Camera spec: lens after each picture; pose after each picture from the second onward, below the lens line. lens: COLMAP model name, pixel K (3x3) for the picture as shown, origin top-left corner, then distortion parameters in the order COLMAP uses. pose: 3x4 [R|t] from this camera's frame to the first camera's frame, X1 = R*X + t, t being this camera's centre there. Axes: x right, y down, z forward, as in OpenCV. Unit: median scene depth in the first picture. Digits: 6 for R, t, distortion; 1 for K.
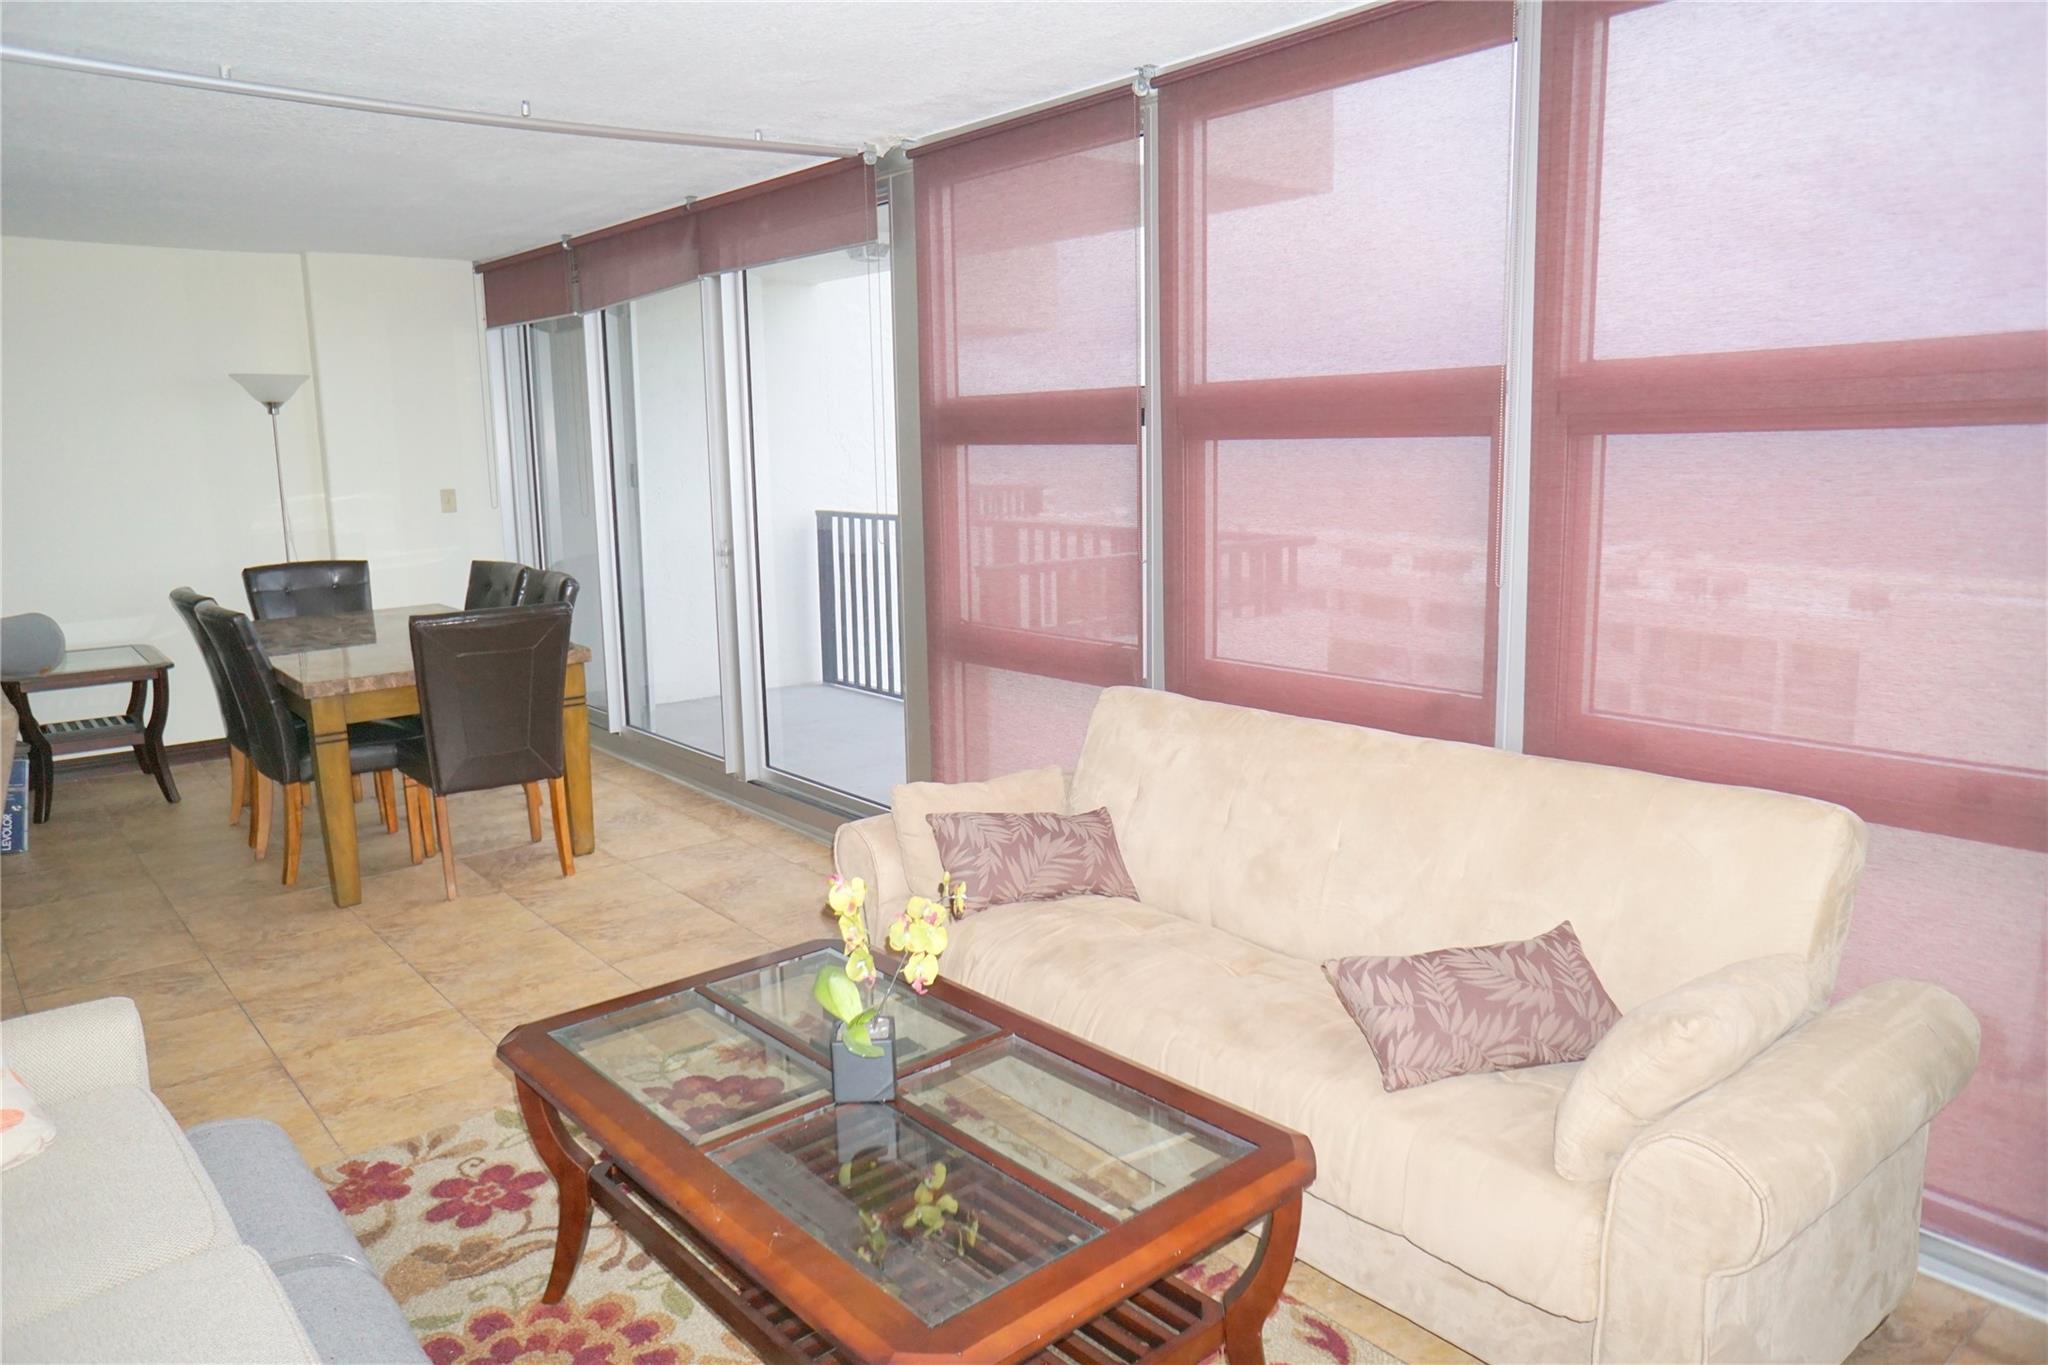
lens RADIAL K [[1384.6, 0, 1013.6], [0, 1384.6, 682.7], [0, 0, 1]] dist [-0.064989, 0.090707]
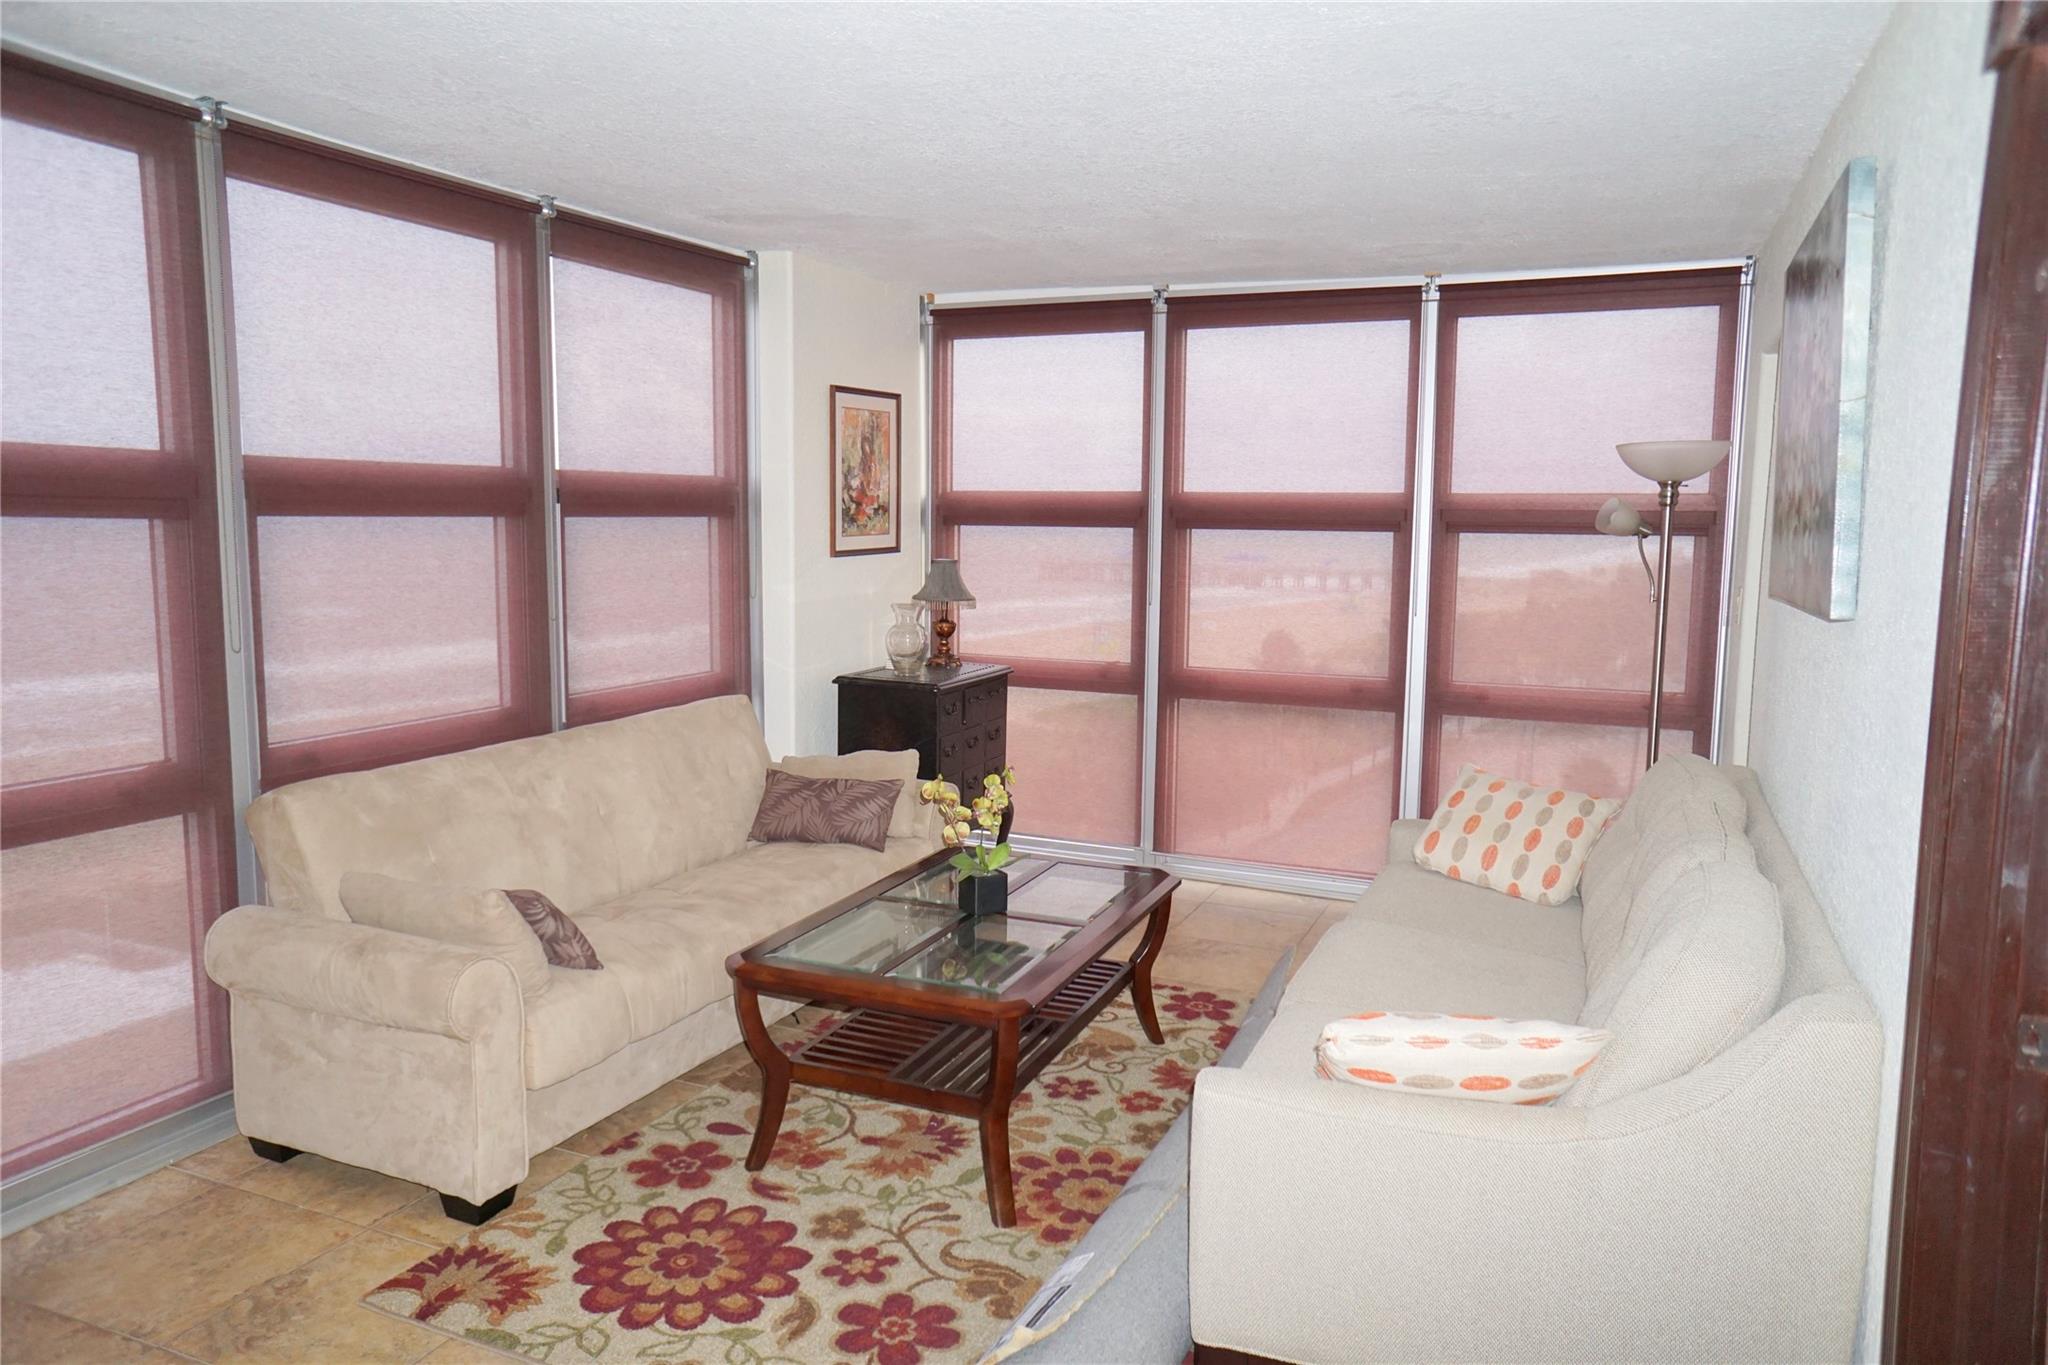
lens RADIAL K [[1384.6, 0, 1013.6], [0, 1384.6, 682.7], [0, 0, 1]] dist [-0.064989, 0.090707]
pose [[-0.445199, -0.087826, 0.891114, -1.218158], [0.158172, 0.971816, 0.174802, -0.190502], [-0.881351, 0.218771, -0.418760, 1.248063]]
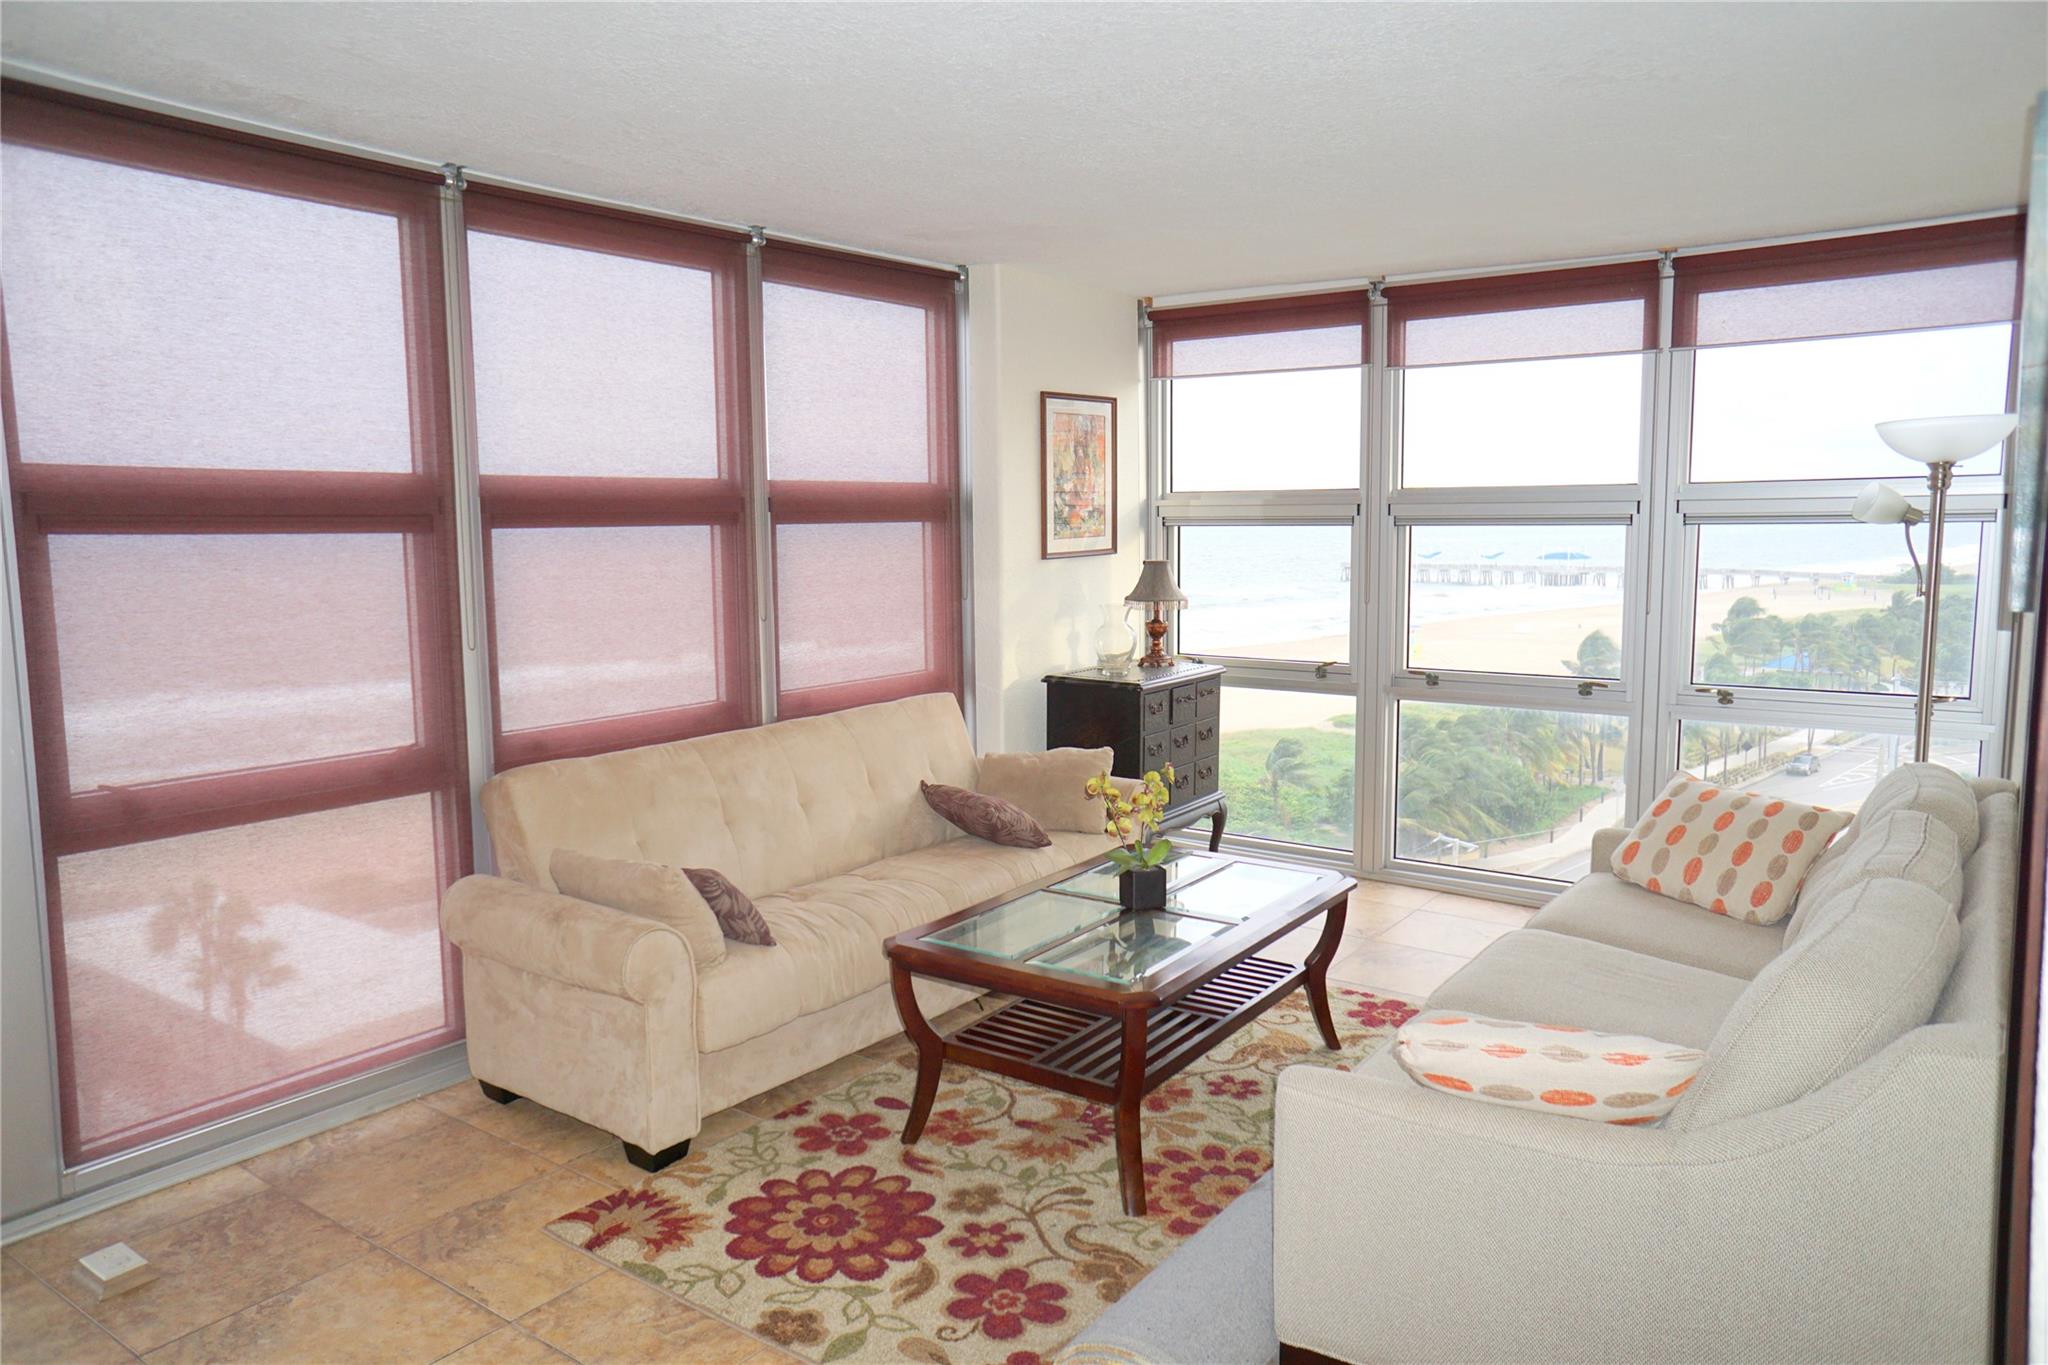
lens RADIAL K [[1384.6, 0, 1013.6], [0, 1384.6, 682.7], [0, 0, 1]] dist [-0.064989, 0.090707]
pose [[-0.246182, -0.088068, 0.965214, -1.287361], [0.185673, 0.973134, 0.136147, -0.168818], [-0.951273, 0.212731, -0.223216, 1.143136]]
